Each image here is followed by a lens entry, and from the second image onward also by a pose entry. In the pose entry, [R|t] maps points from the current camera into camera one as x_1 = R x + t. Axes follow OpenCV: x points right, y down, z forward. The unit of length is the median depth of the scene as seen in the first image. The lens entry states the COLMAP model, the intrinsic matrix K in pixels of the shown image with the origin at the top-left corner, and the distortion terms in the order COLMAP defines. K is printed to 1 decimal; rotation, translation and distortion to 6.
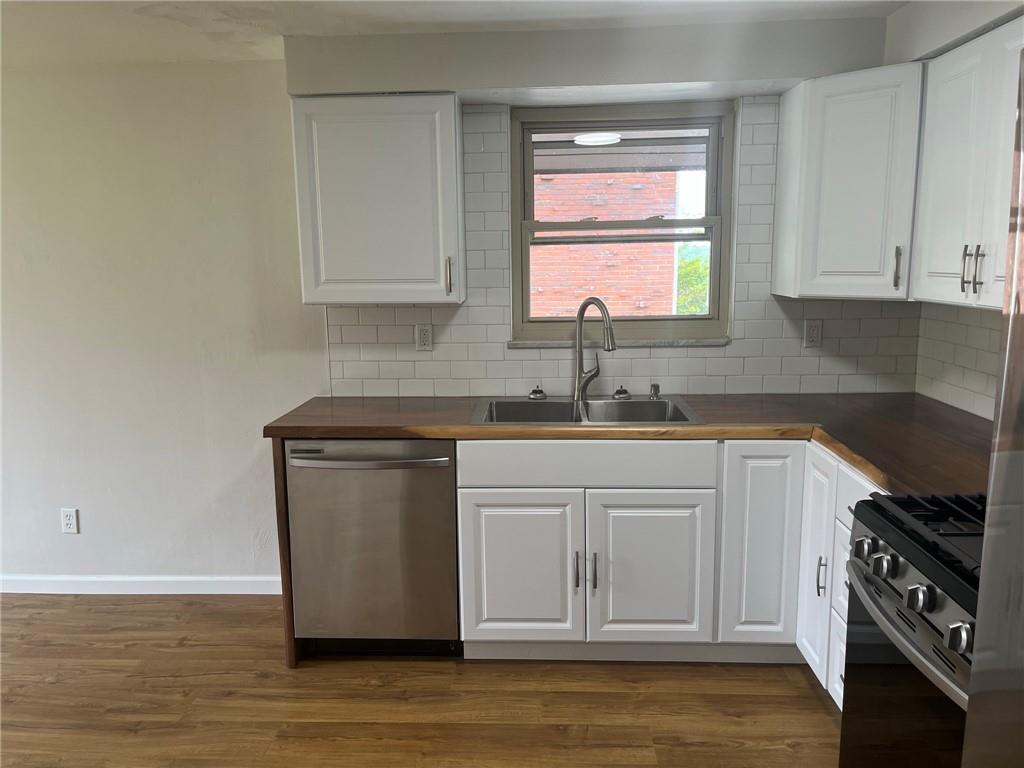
lens RADIAL K [[783.6, 0, 502.3], [0, 783.6, 385.4], [0, 0, 1]] dist [0.068495, -0.080617]
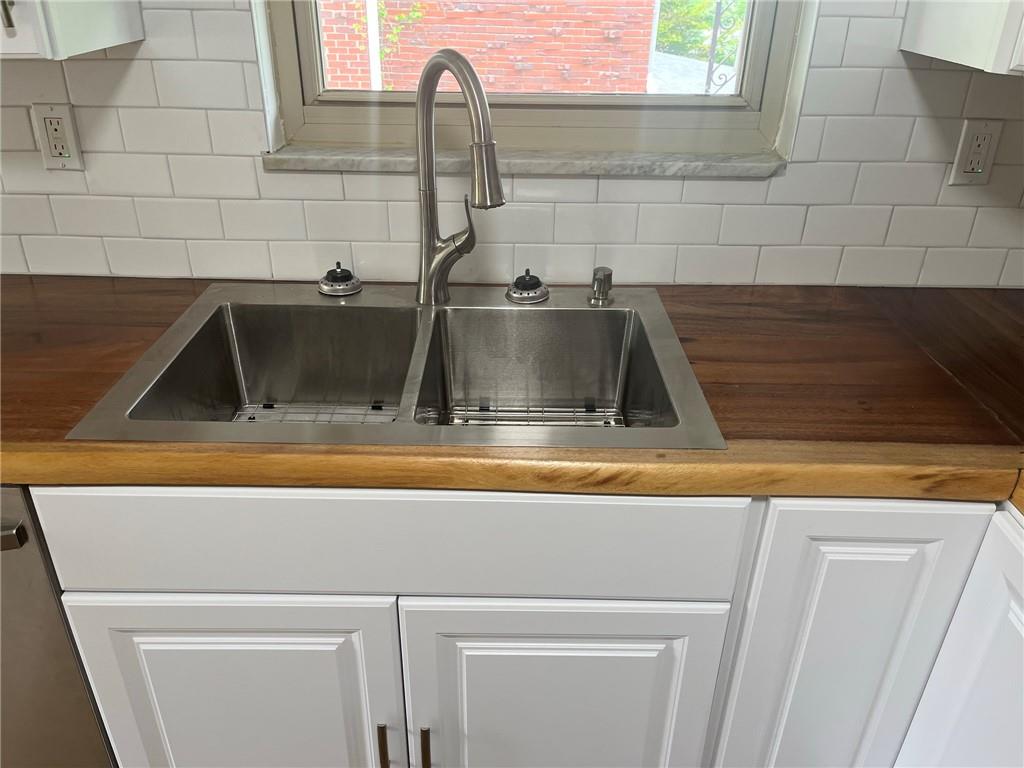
lens RADIAL K [[783.6, 0, 507.5], [0, 783.6, 386.2], [0, 0, 1]] dist [0.068495, -0.080617]
pose [[0.998420, 0.004534, 0.056009, 0.118030], [-0.022255, 0.947144, 0.320037, -0.079083], [-0.051598, -0.320778, 0.945748, 0.572020]]
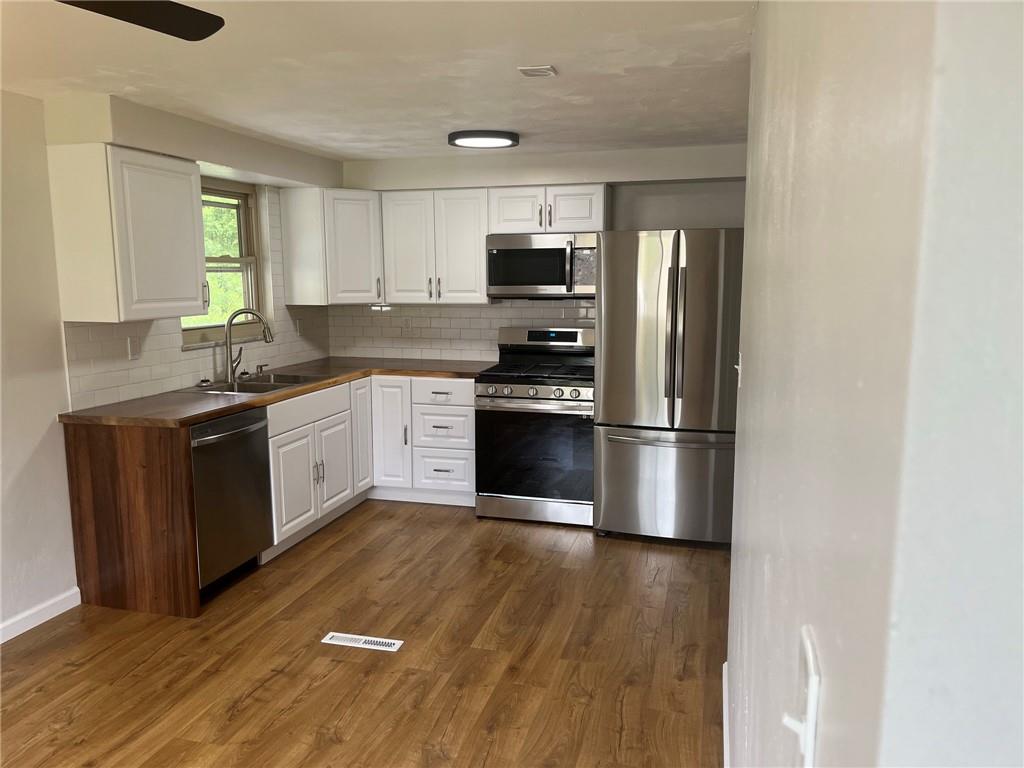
lens RADIAL K [[783.6, 0, 510.6], [0, 783.6, 382.0], [0, 0, 1]] dist [0.068495, -0.080617]
pose [[0.212541, -0.119371, 0.969833, -1.188418], [0.162816, 0.982962, 0.085305, -0.021111], [-0.963492, 0.139773, 0.228356, 0.189819]]
